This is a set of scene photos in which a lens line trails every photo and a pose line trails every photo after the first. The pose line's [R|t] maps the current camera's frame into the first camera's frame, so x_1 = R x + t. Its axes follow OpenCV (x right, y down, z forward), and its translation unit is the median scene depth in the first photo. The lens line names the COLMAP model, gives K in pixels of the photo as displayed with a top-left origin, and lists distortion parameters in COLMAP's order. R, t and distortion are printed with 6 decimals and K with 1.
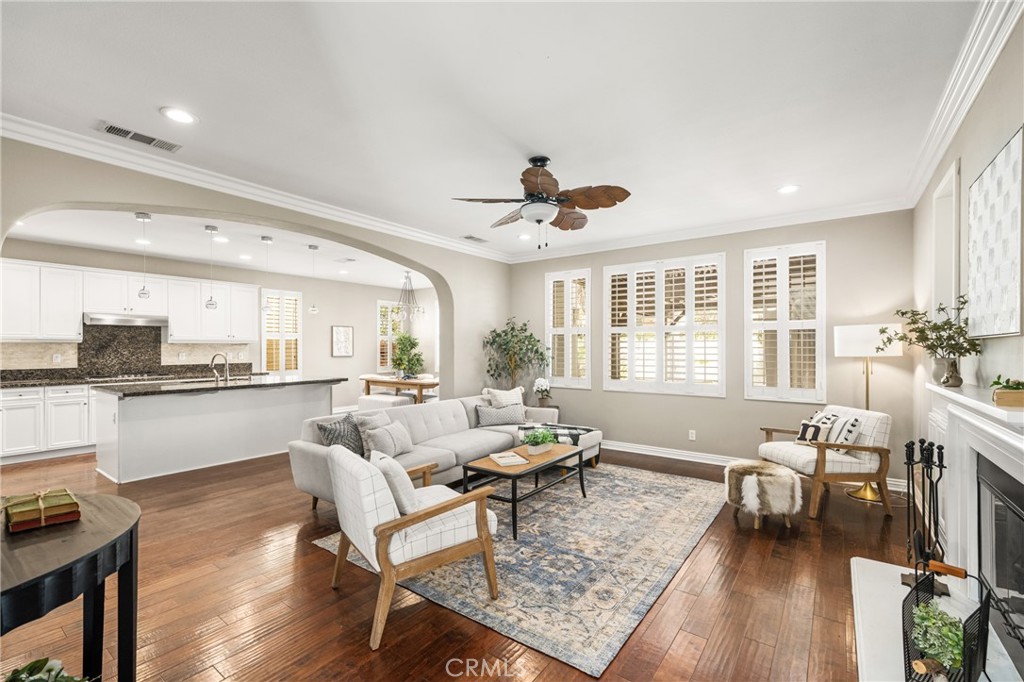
lens RADIAL K [[456.4, 0, 512.0], [0, 456.4, 341.0], [0, 0, 1]] dist [0.002464, 0.000212]
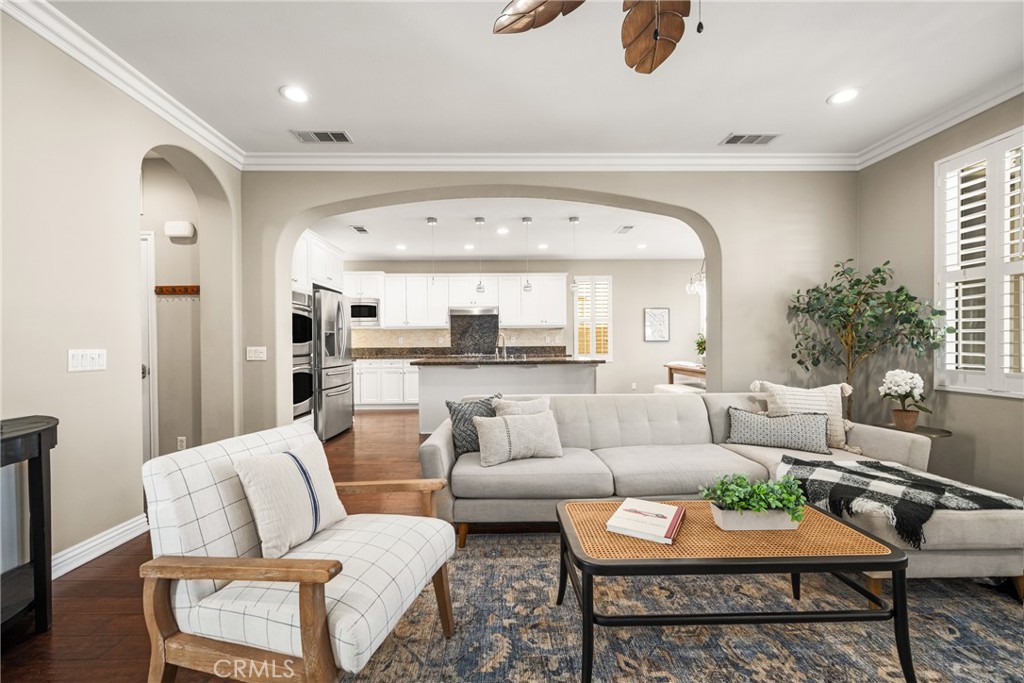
lens RADIAL K [[421.4, 0, 506.3], [0, 421.4, 341.6], [0, 0, 1]] dist [0.011868, -0.000275]
pose [[0.611913, -0.007118, -0.790893, 0.159803], [0.015107, 0.999882, 0.002689, 0.040573], [0.790781, -0.013594, 0.611948, 0.356874]]
